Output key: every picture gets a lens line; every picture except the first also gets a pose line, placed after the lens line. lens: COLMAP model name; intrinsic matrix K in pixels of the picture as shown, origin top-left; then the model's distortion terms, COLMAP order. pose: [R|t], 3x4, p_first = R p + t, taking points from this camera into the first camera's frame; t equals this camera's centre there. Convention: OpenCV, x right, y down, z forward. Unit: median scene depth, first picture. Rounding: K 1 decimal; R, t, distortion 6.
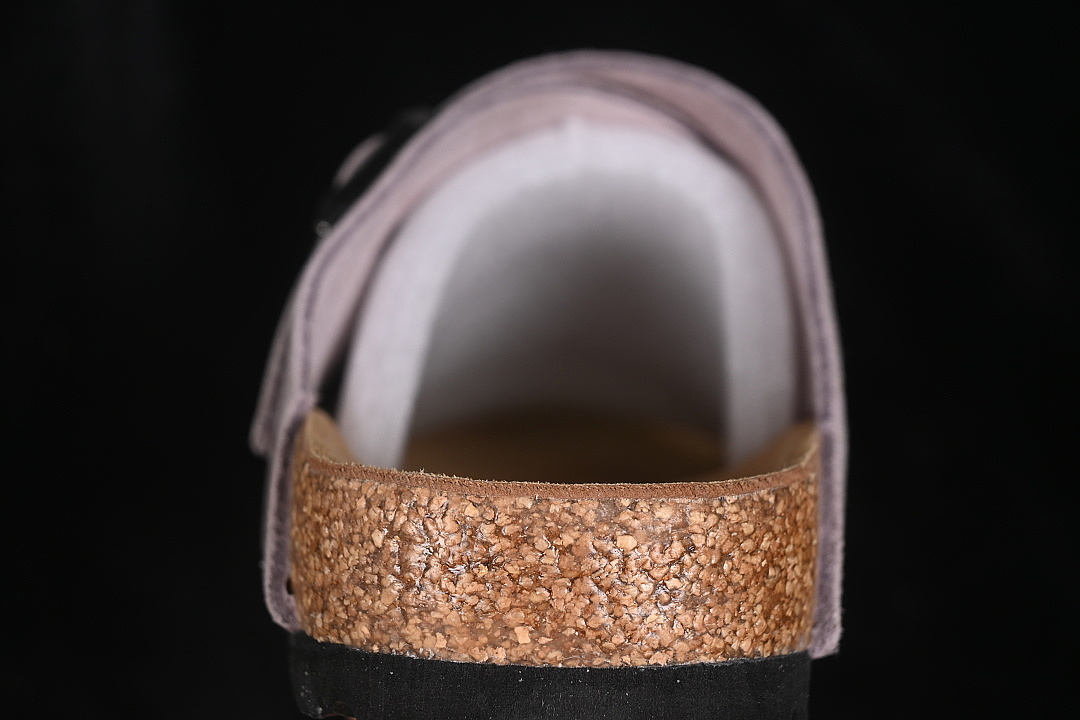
lens RADIAL K [[2383.4, 0, 540.8], [0, 2383.4, 359.7], [0, 0, 1]] dist [-0.101559, 0.000000]
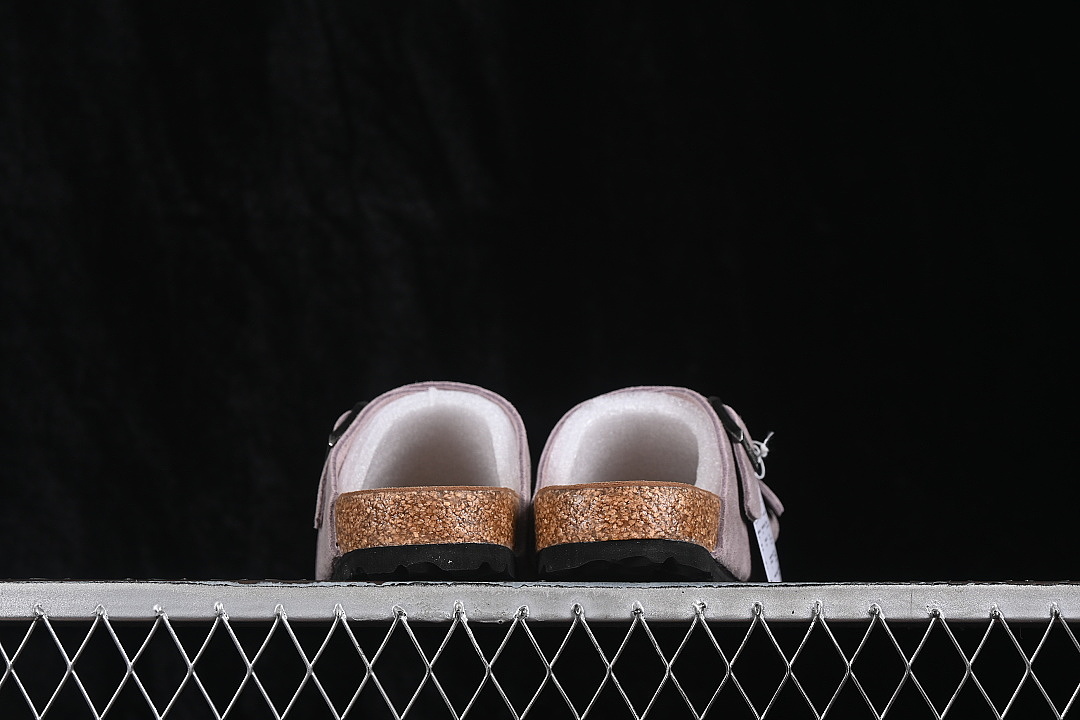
lens RADIAL K [[2383.4, 0, 515.8], [0, 2383.4, 350.4], [0, 0, 1]] dist [-0.101559, 0.000000]
pose [[0.997335, -0.058596, 0.043475, 0.001294], [0.065706, 0.980349, -0.186008, 0.472645], [-0.031721, 0.188369, 0.981586, -2.162295]]
